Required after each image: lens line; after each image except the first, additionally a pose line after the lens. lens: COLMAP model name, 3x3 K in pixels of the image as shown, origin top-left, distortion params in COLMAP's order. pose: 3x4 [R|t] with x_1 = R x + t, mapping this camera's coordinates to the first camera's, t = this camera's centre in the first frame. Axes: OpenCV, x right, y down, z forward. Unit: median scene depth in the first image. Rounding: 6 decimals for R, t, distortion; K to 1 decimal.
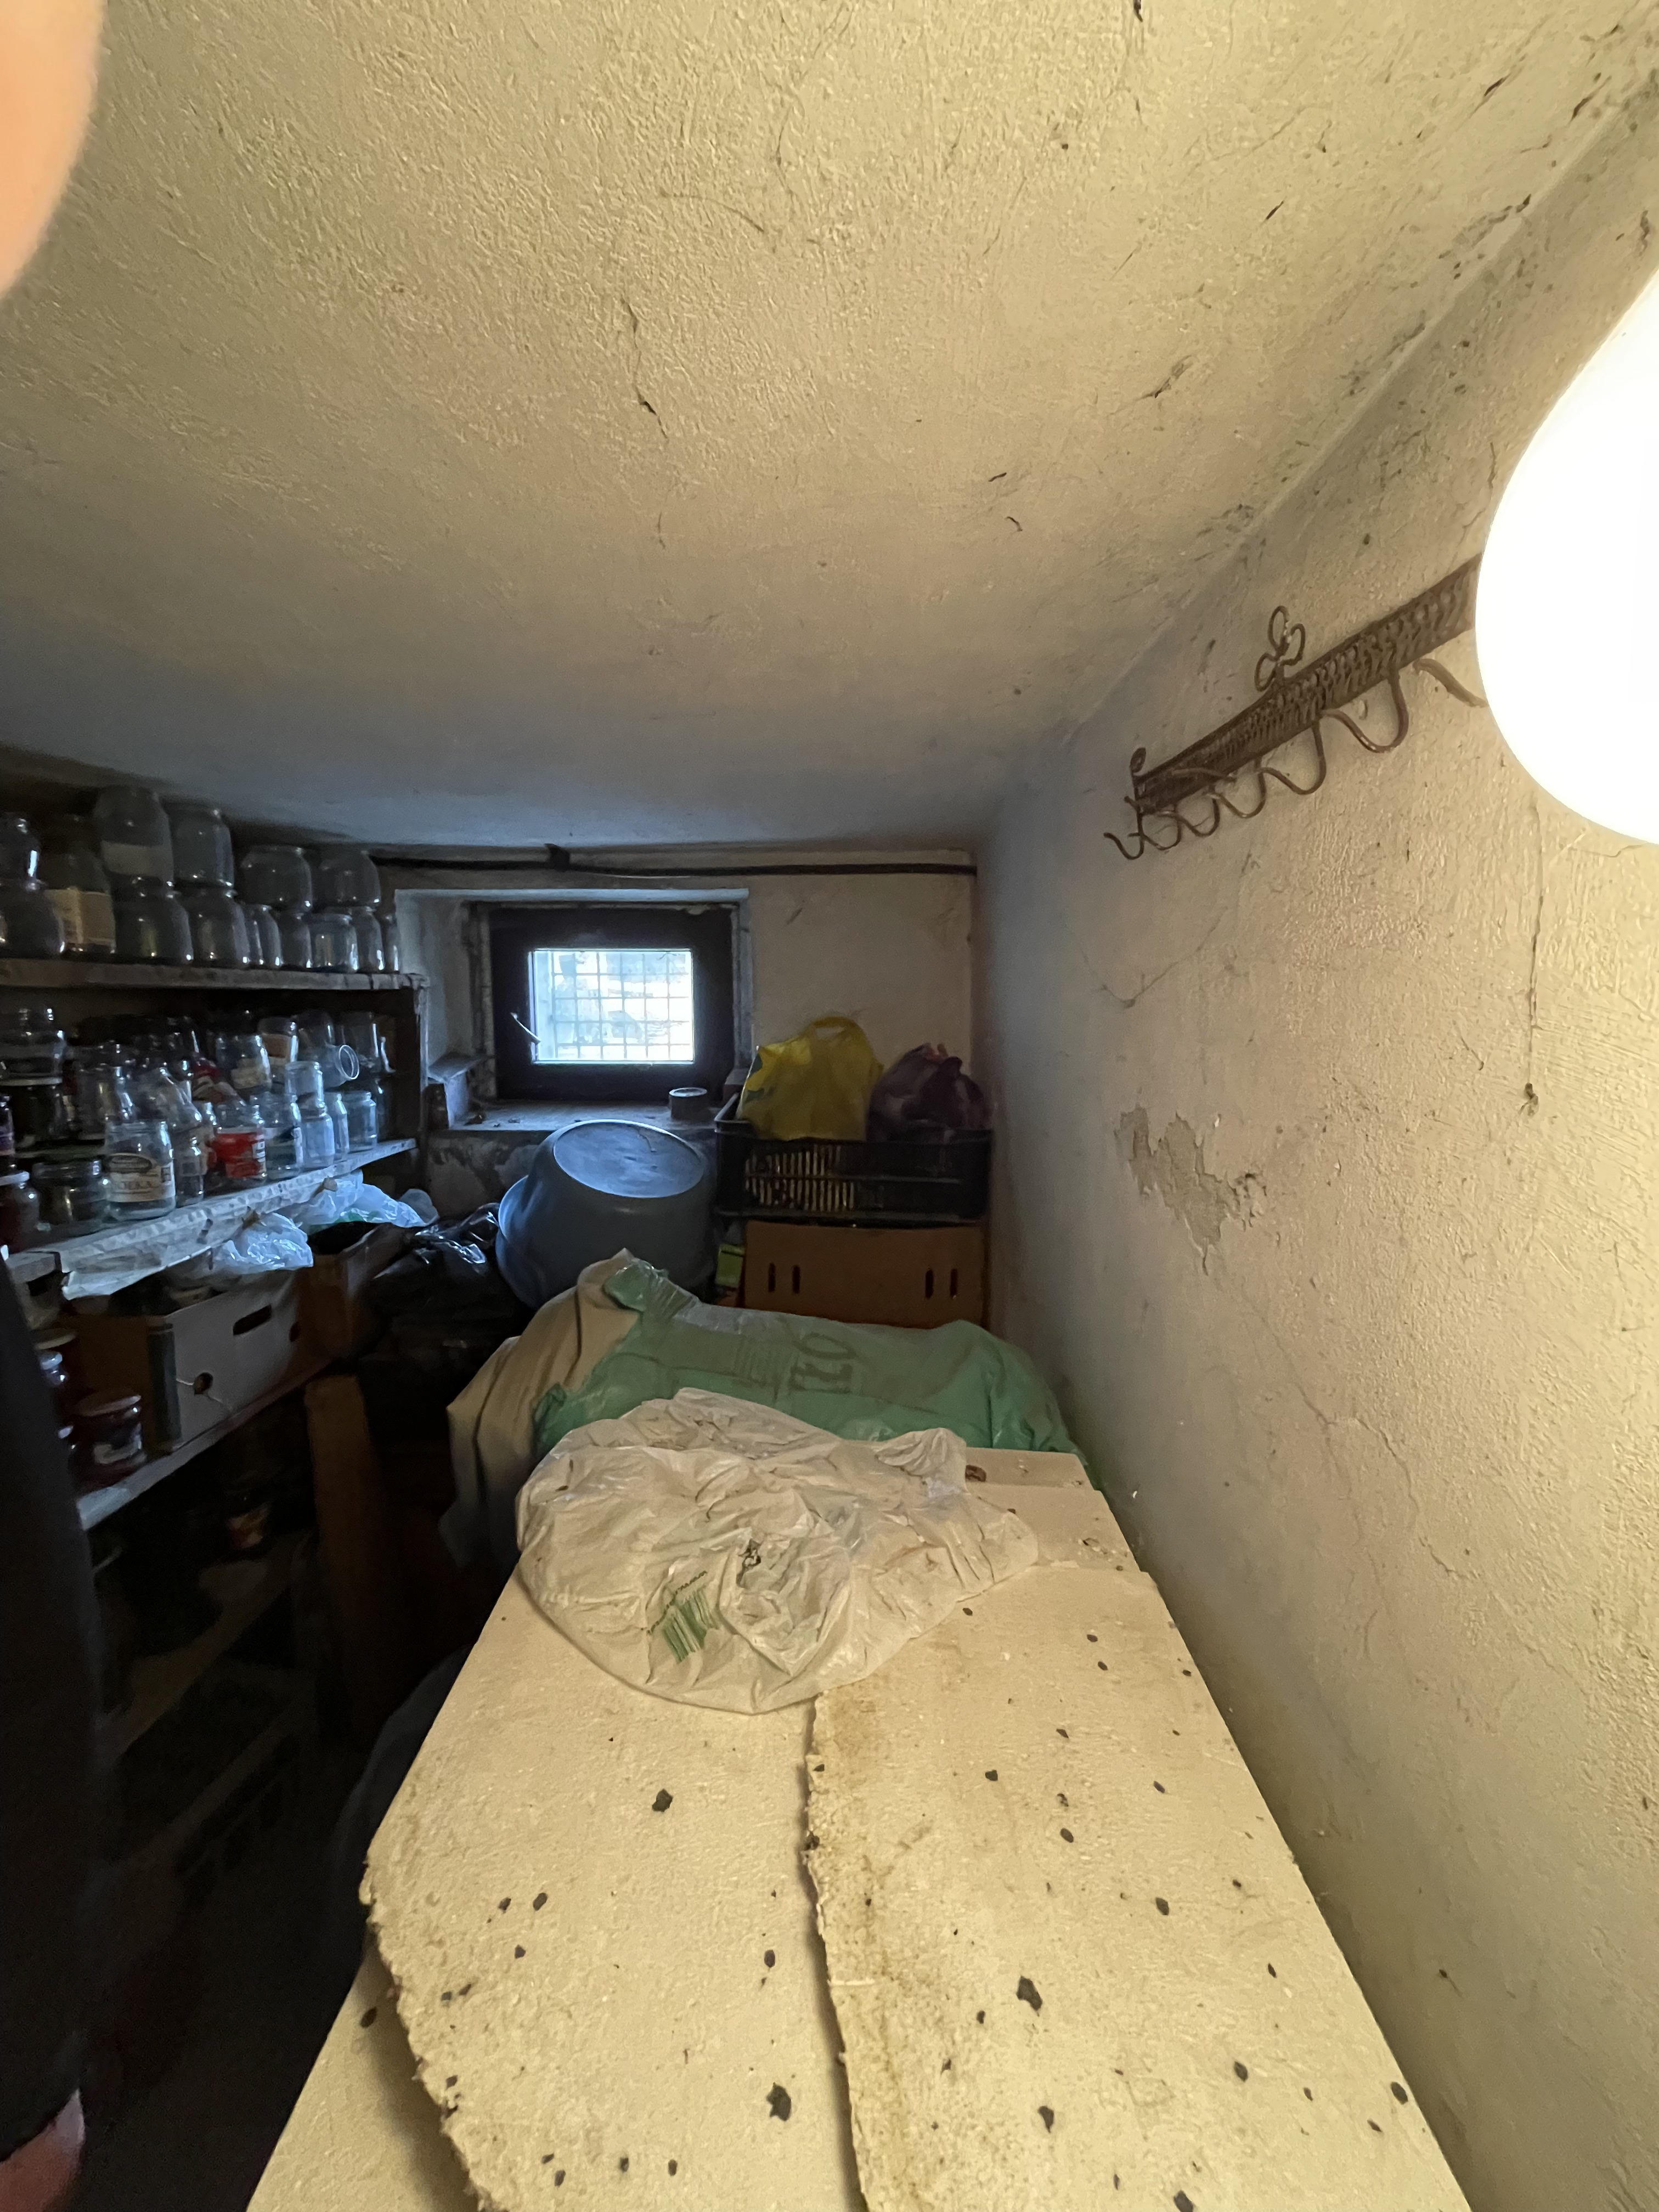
lens RADIAL K [[880.3, 0, 842.6], [0, 880.3, 1103.4], [0, 0, 1]] dist [-0.001716, -0.000158]
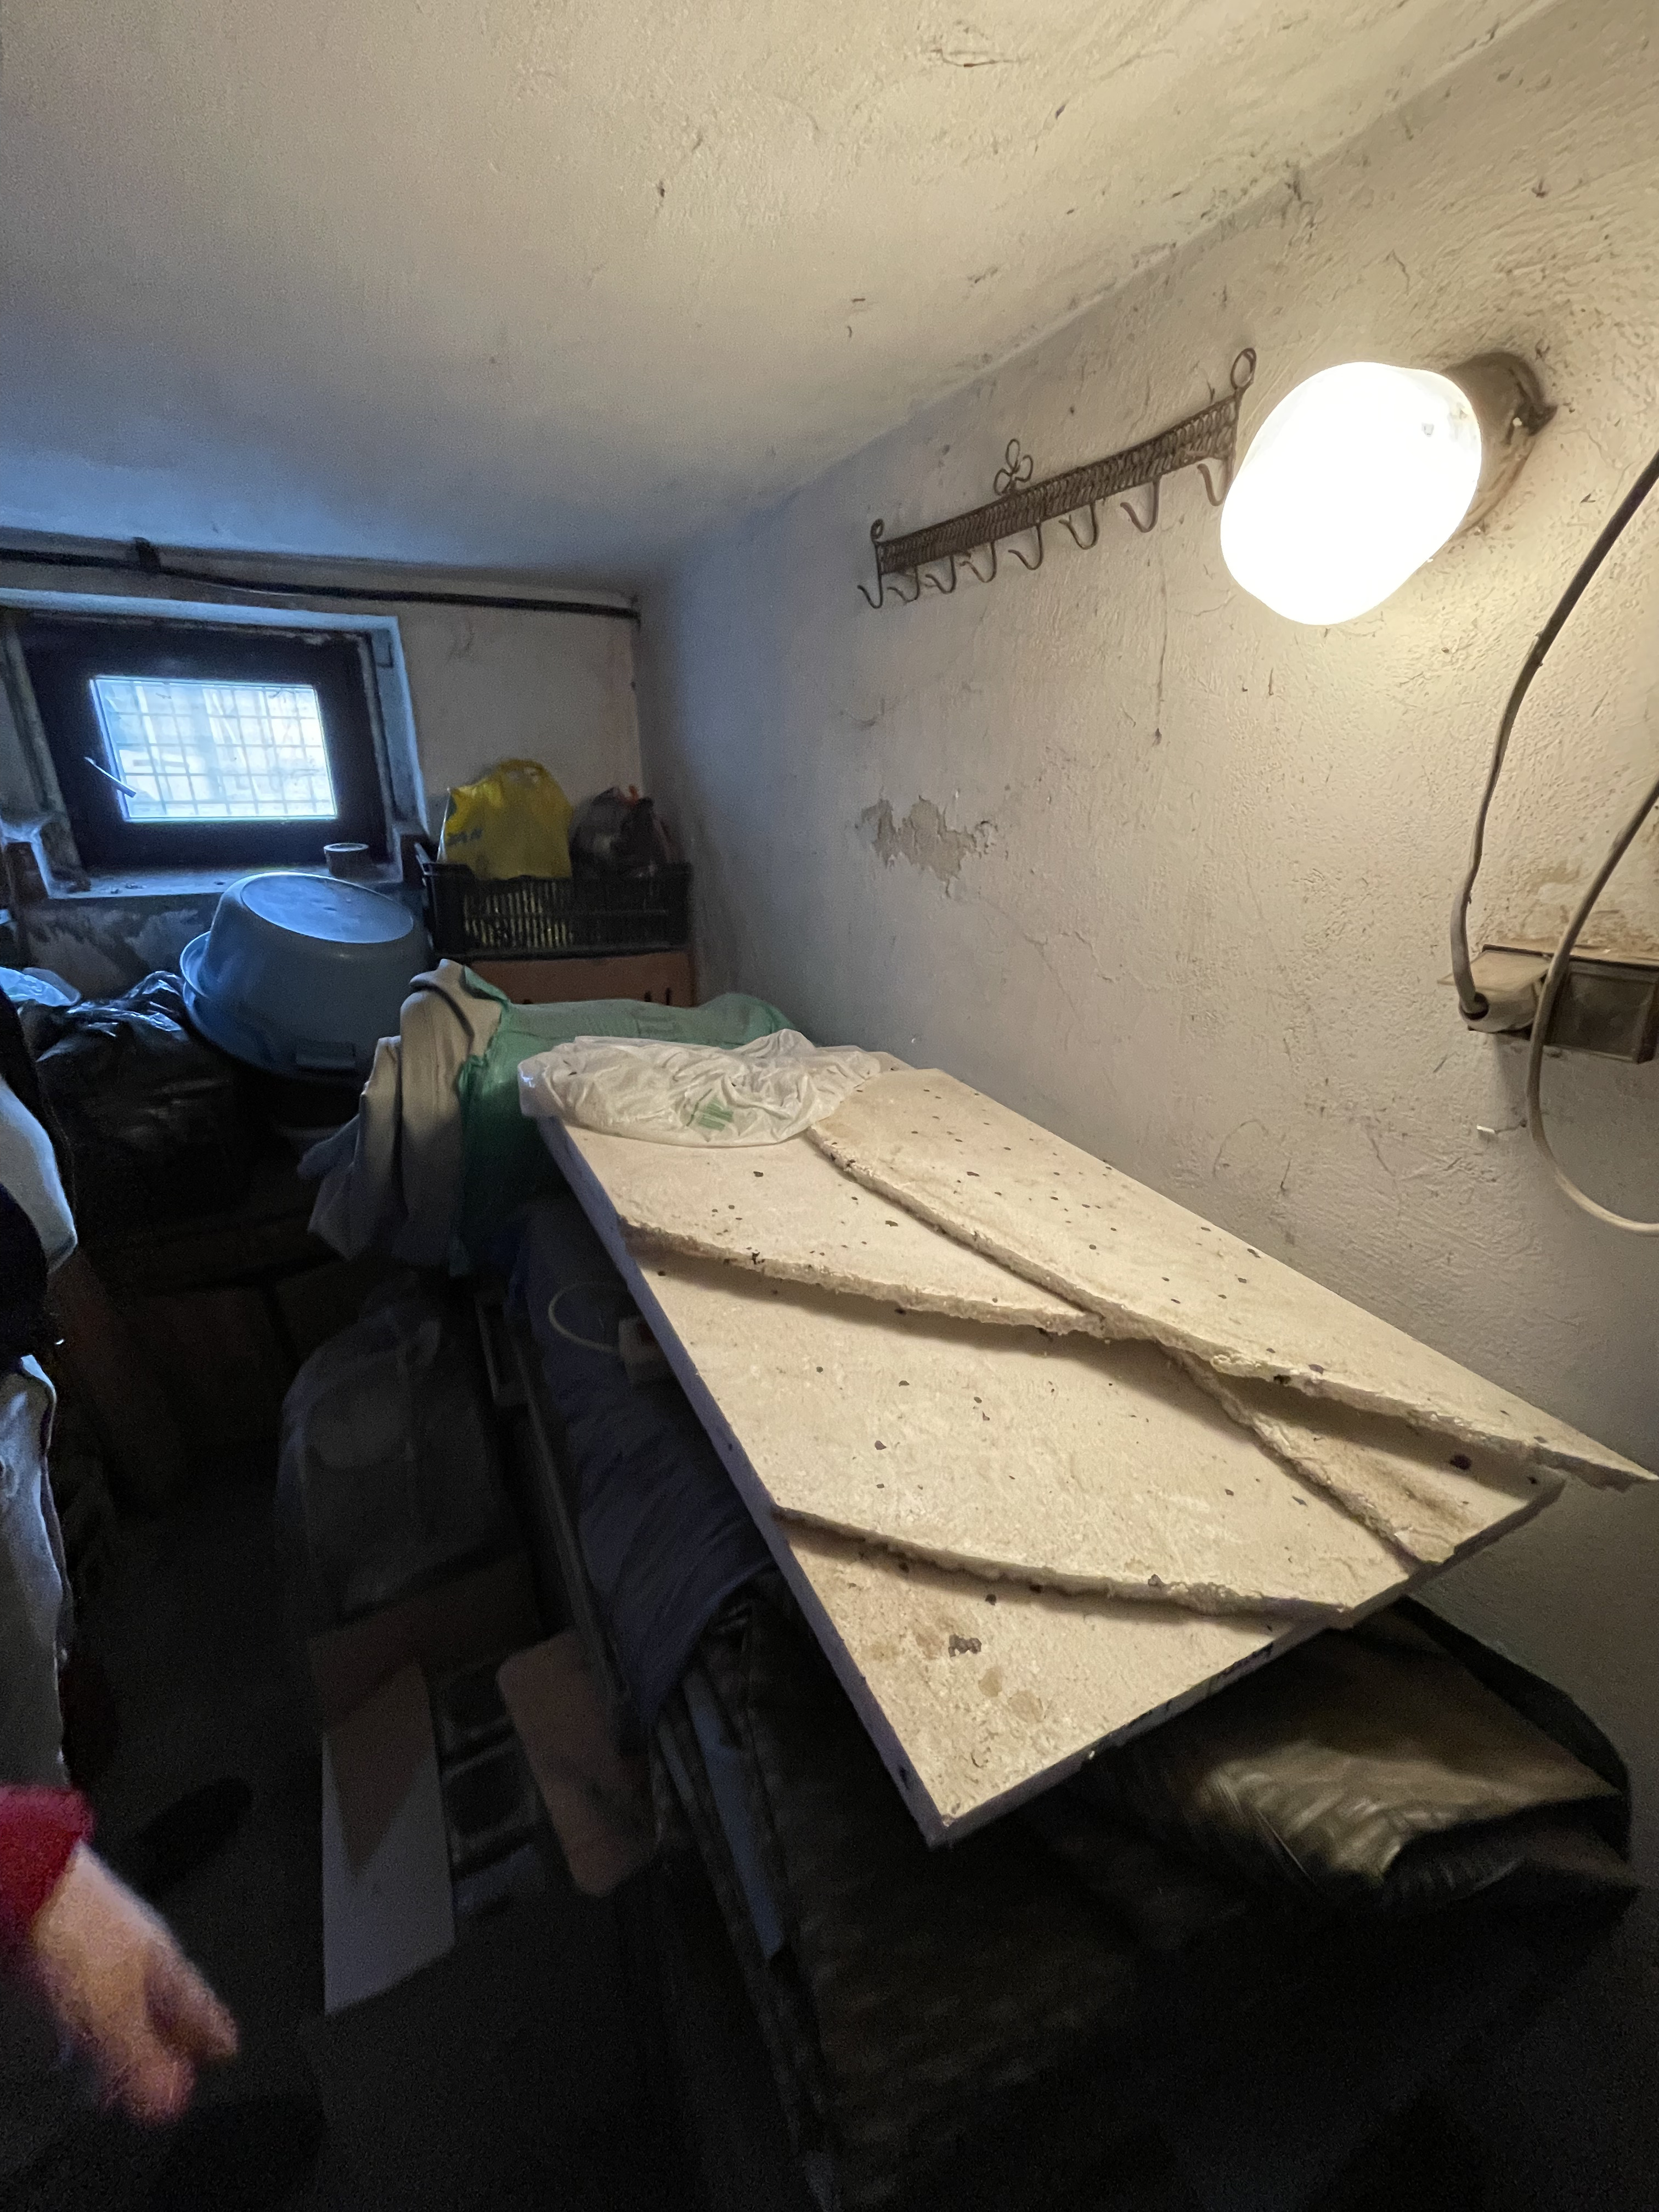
lens RADIAL K [[880.3, 0, 831.5], [0, 880.3, 1095.0], [0, 0, 1]] dist [-0.001716, -0.000158]
pose [[0.886213, -0.151986, 0.437639, -0.208279], [0.050772, 0.970827, 0.234342, 0.062169], [-0.460488, -0.185457, 0.868076, -0.139930]]
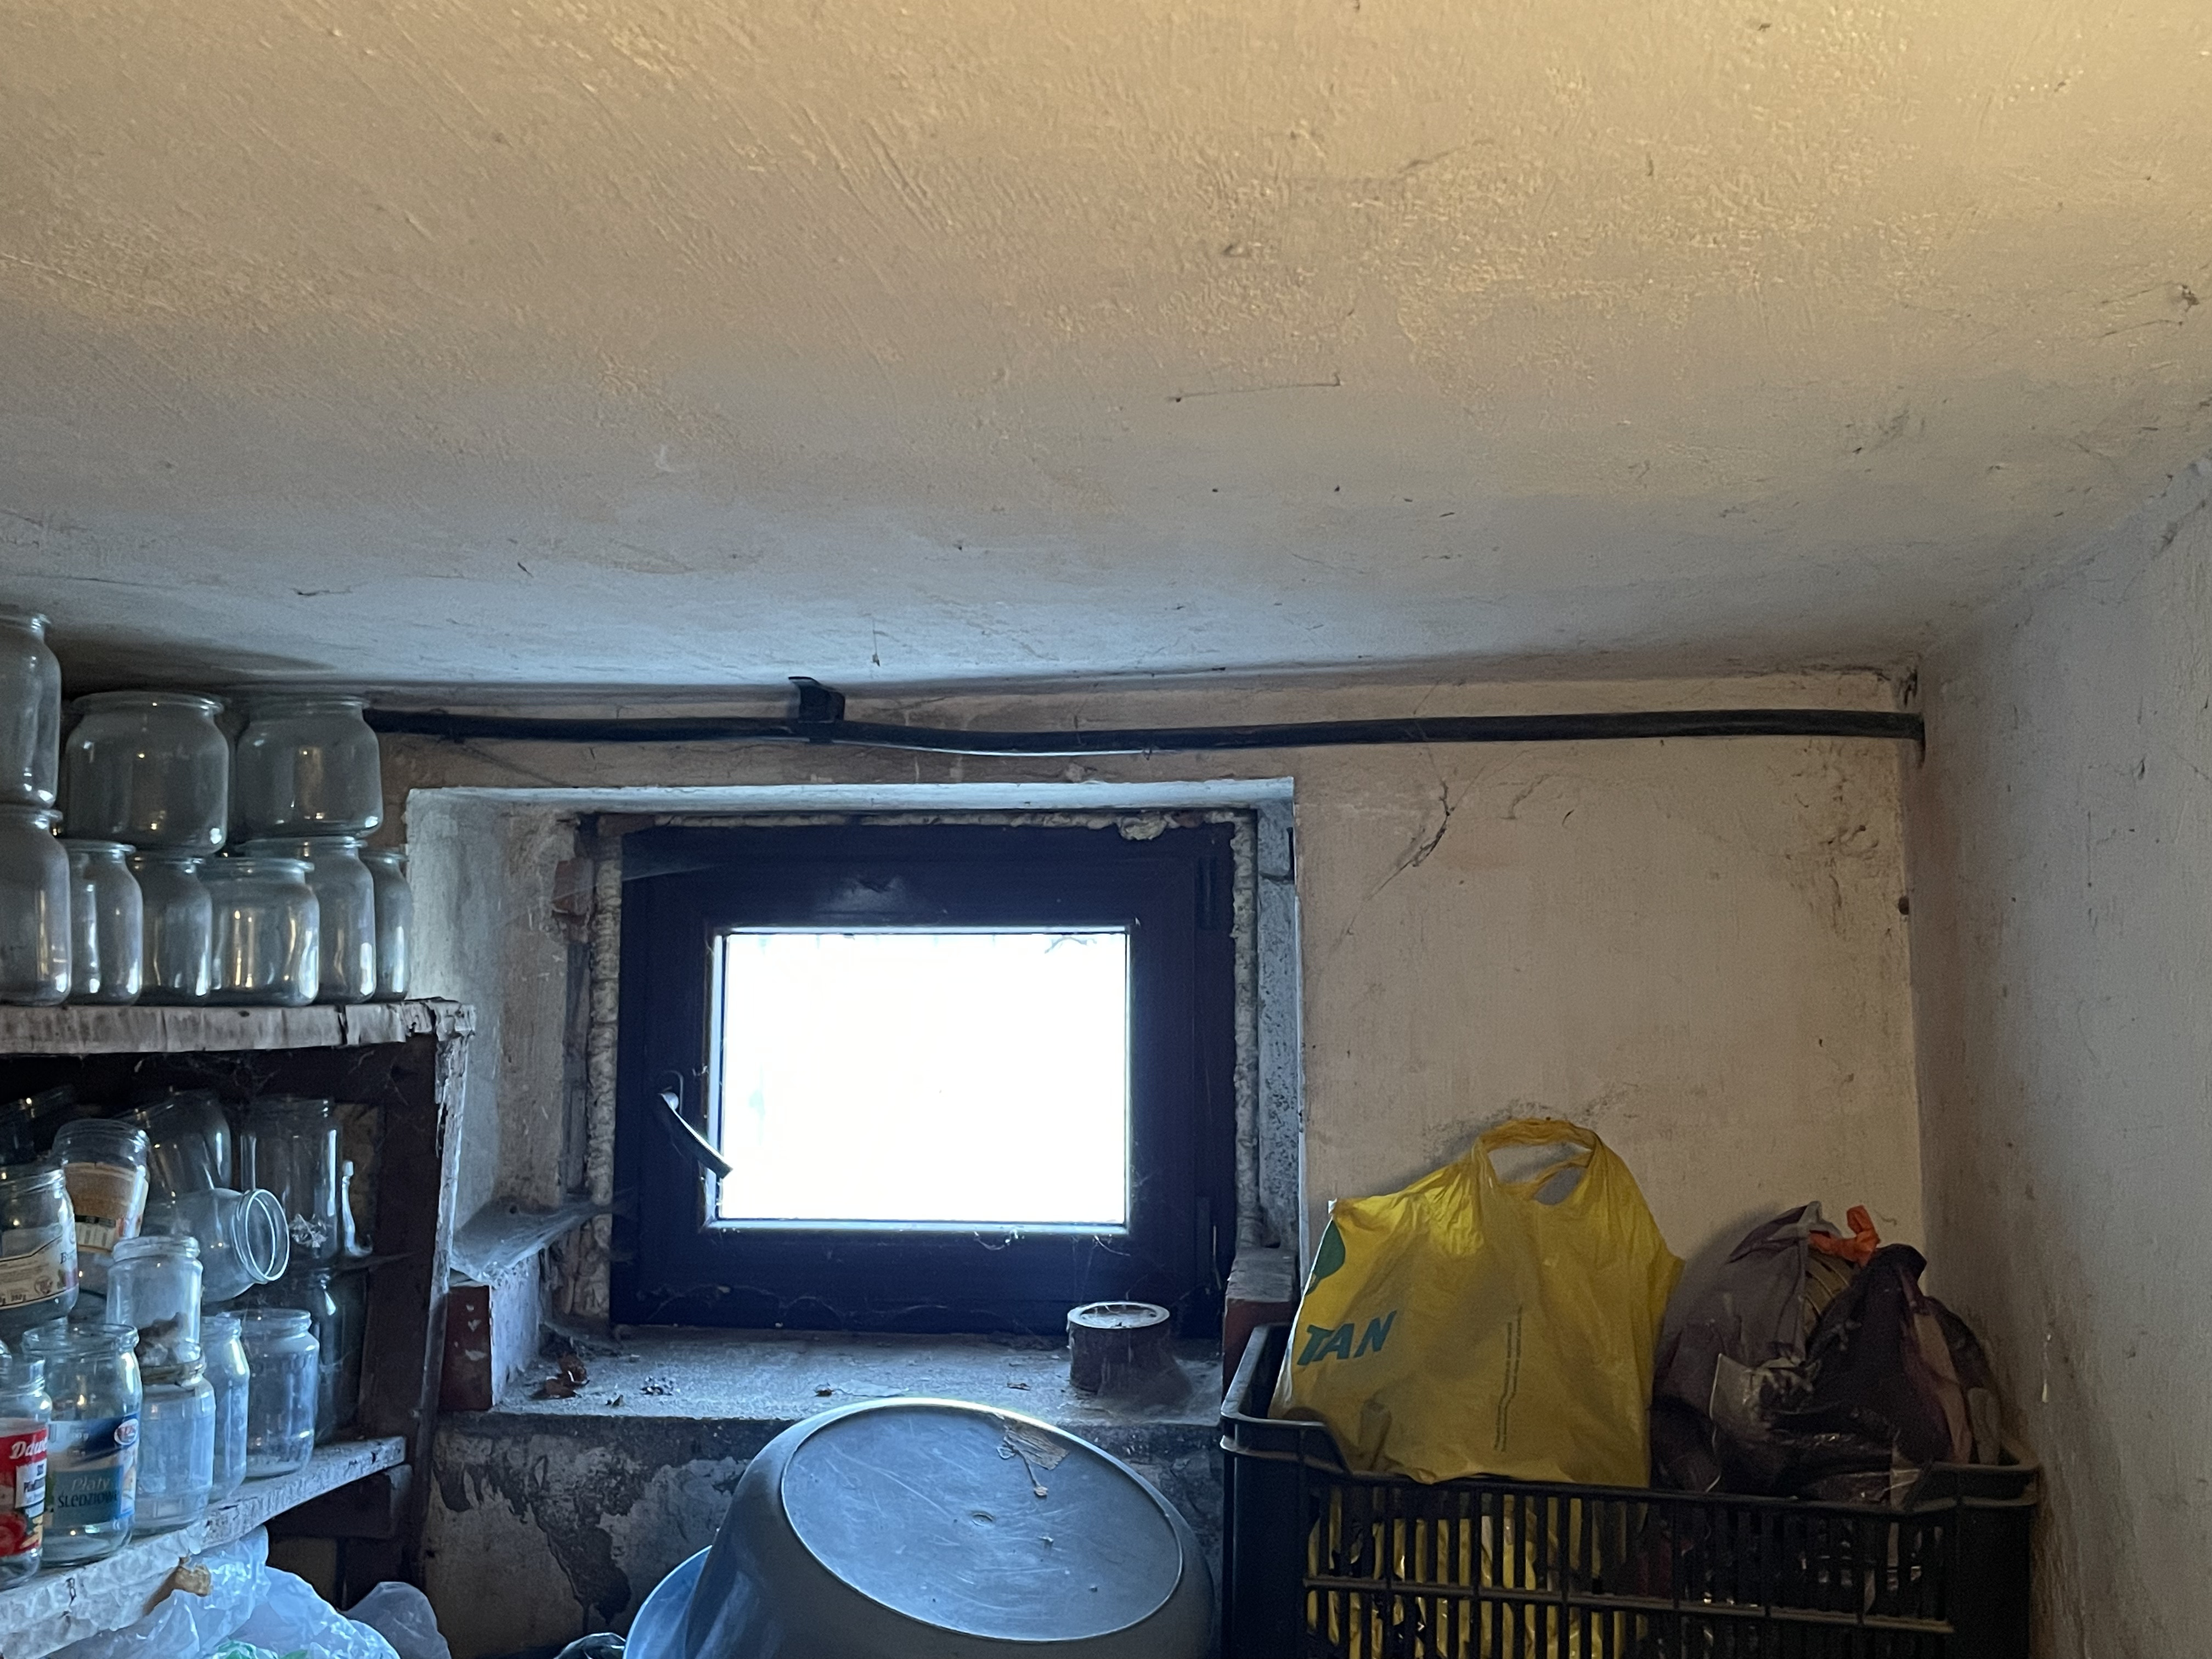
lens RADIAL K [[2296.5, 0, 1123.9], [0, 2296.5, 809.0], [0, 0, 1]] dist [0.045561, 0.000000]
pose [[0.992226, -0.007830, -0.124201, -0.064720], [-0.017668, 0.979046, -0.202871, -0.031044], [0.123187, 0.203488, 0.971297, 0.028335]]
